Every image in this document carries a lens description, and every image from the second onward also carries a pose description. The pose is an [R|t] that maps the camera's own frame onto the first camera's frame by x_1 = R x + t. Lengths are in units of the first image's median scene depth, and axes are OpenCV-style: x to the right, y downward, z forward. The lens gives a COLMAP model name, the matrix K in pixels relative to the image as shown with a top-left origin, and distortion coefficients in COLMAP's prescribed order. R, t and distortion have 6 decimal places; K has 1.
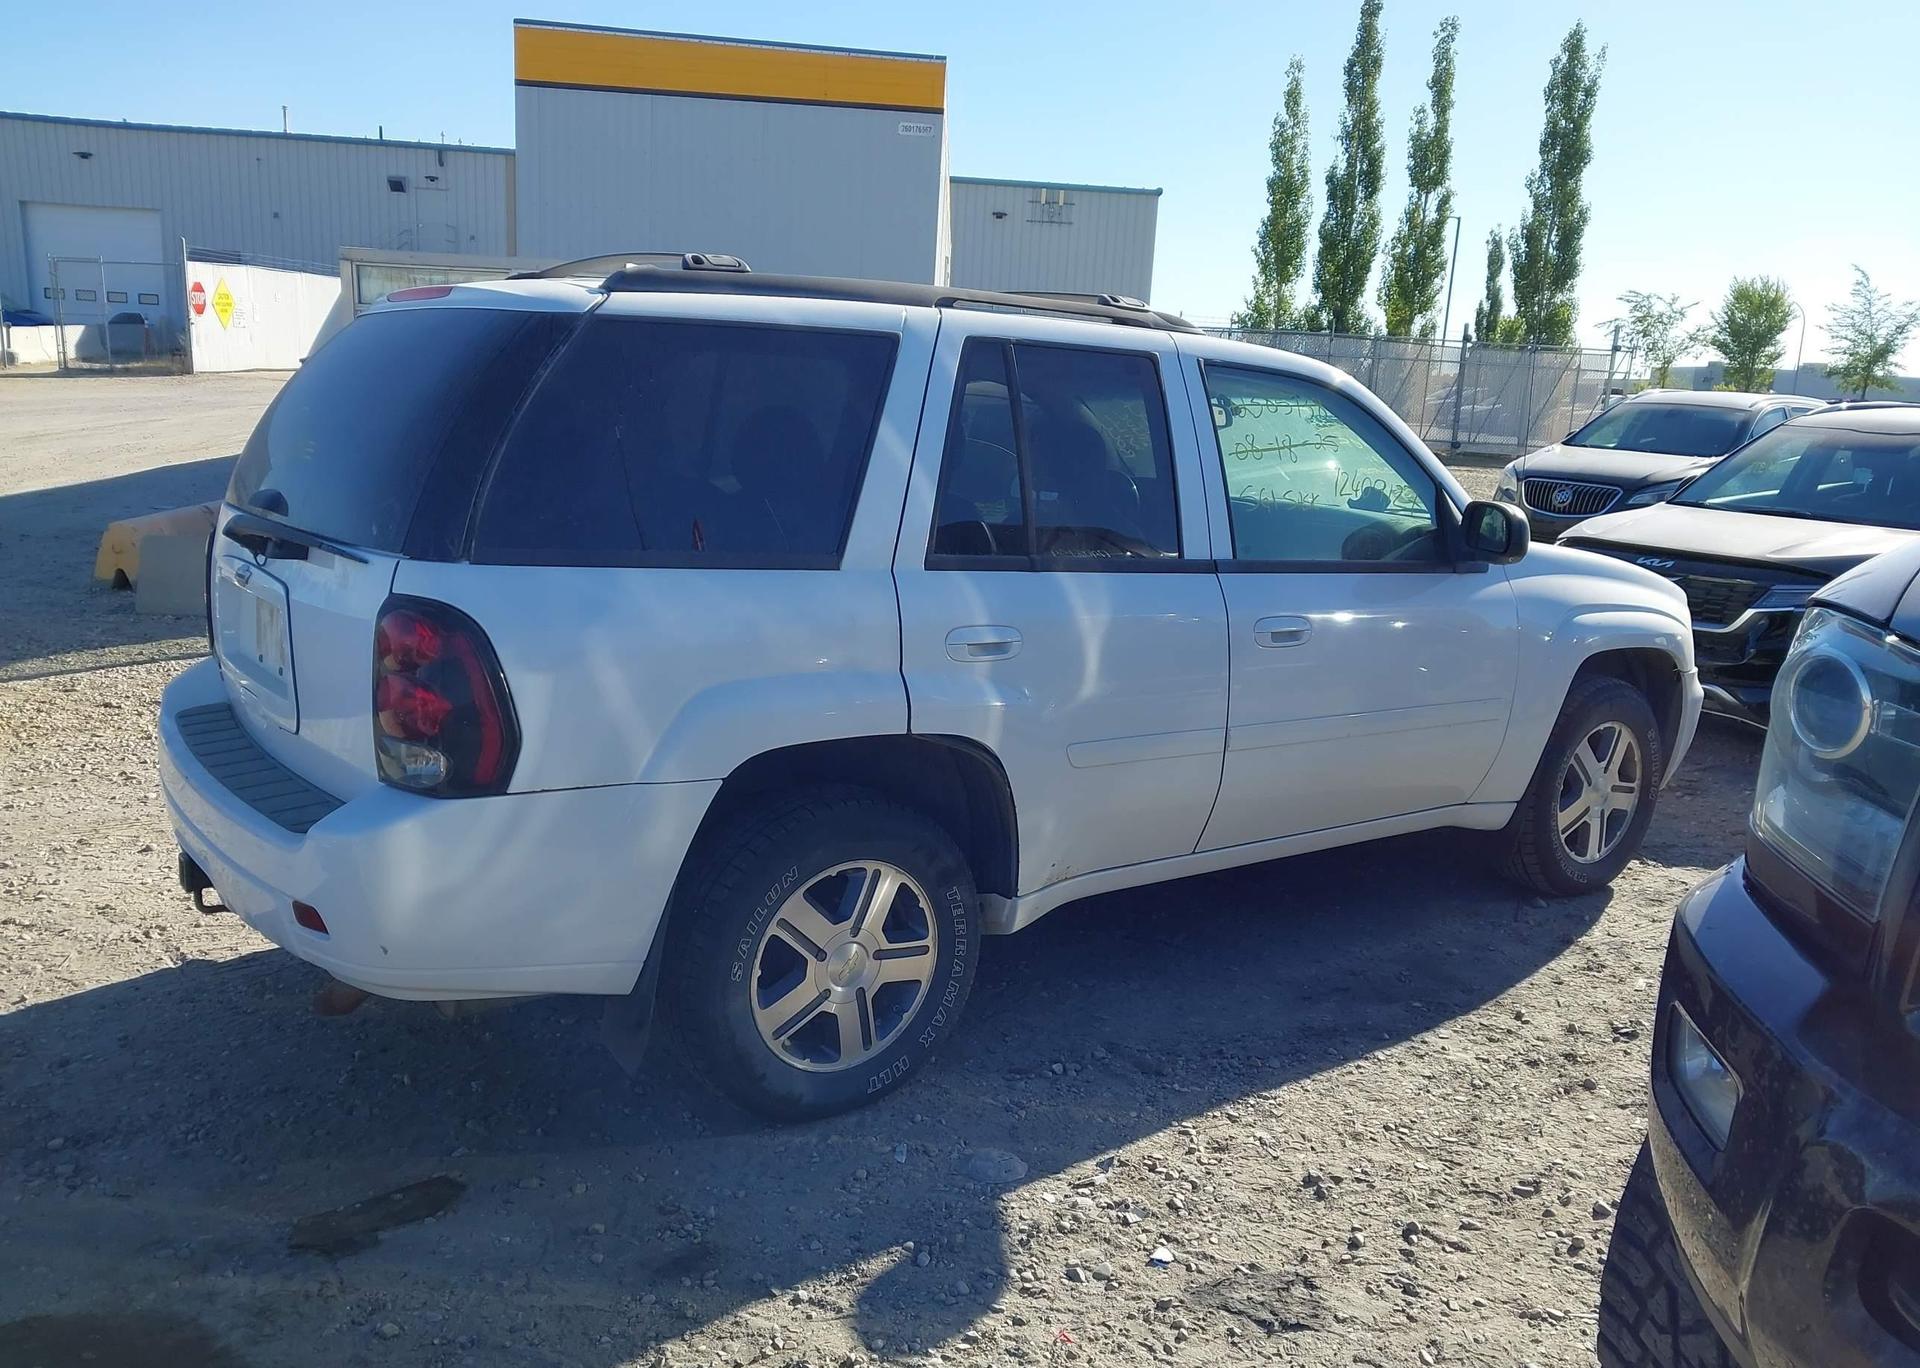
lens RADIAL K [[1538.0, 0, 960.0], [0, 1538.0, 684.0], [0, 0, 1]] dist [0.026602, -0.012447]
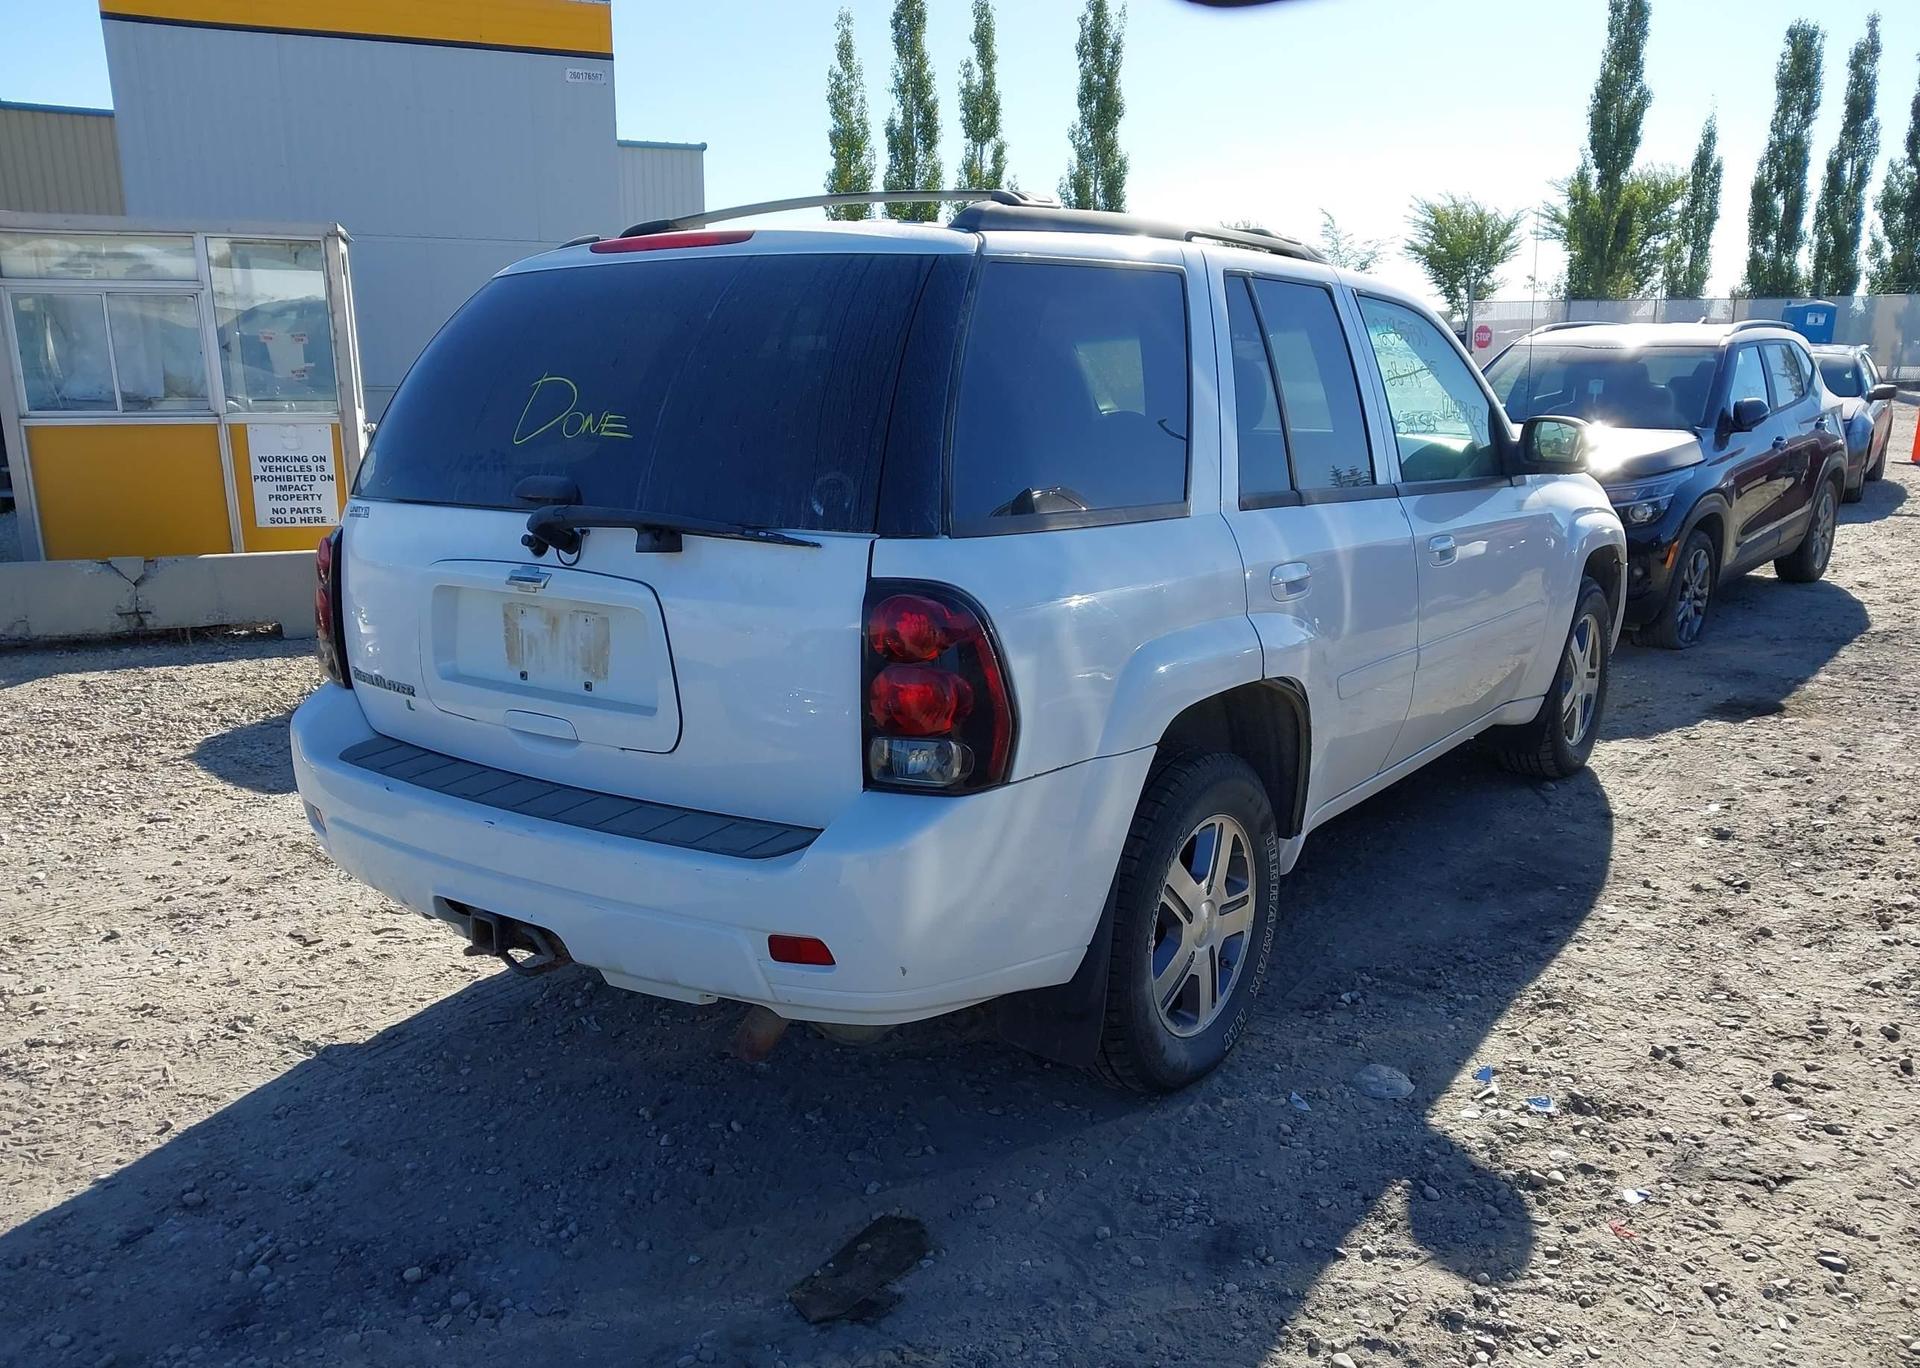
lens RADIAL K [[1551.8, 0, 966.4], [0, 1551.8, 683.2], [0, 0, 1]] dist [-0.007050, 0.049969]
pose [[0.951864, -0.108134, 0.286814, -0.395704], [0.101253, 0.994105, 0.038762, -0.017834], [-0.289315, -0.007856, 0.957202, 0.088375]]
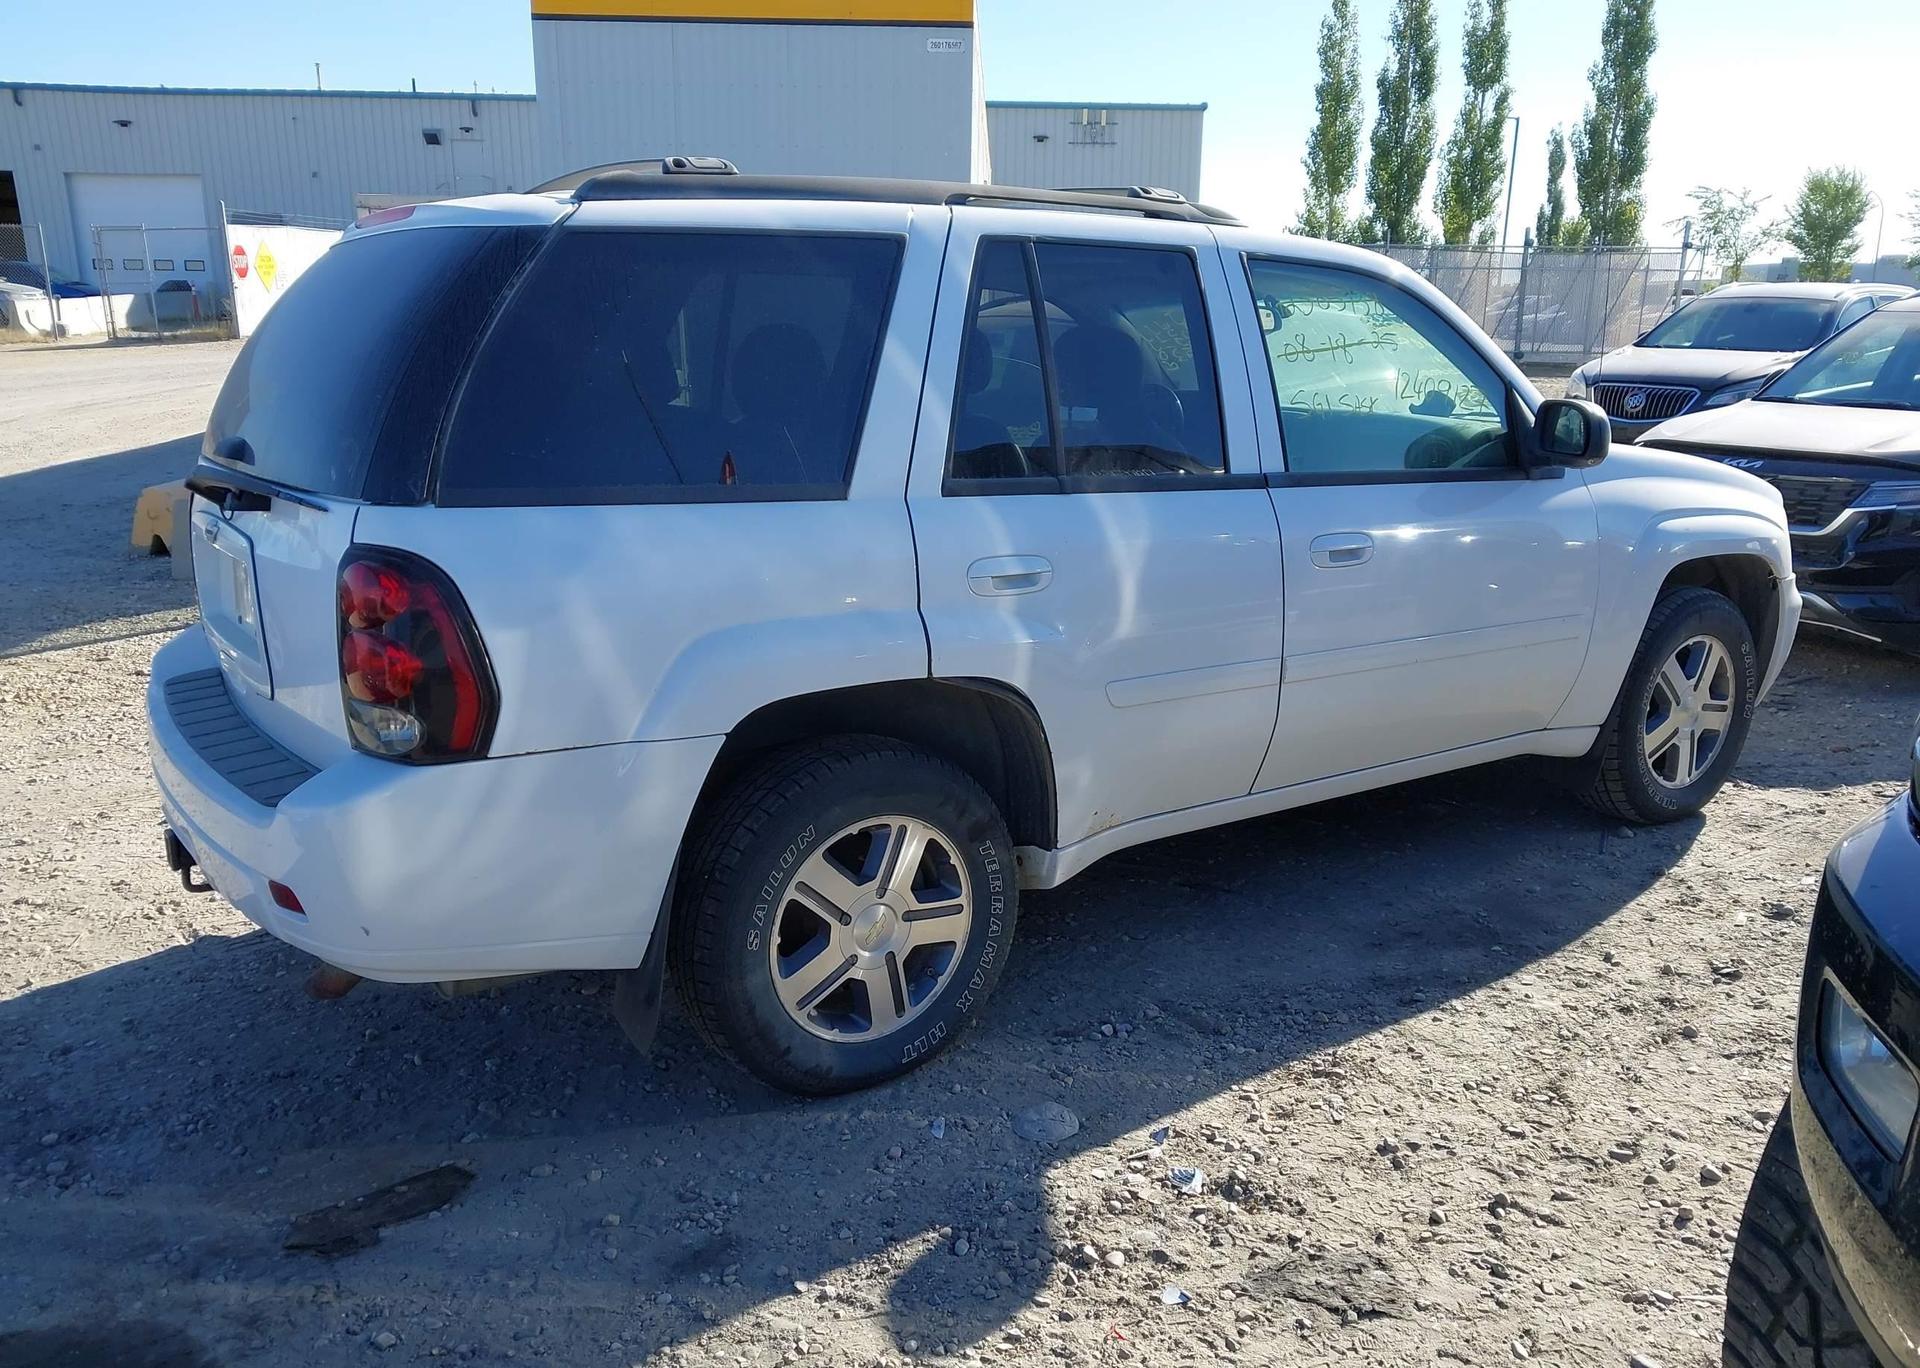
lens RADIAL K [[1536.1, 0, 957.1], [0, 1536.1, 697.6], [0, 0, 1]] dist [0.026773, -0.009190]
pose [[0.998557, -0.034218, -0.041388, 0.016000], [0.036216, 0.998165, 0.048522, 0.000553], [0.039652, -0.049951, 0.997964, 0.069586]]
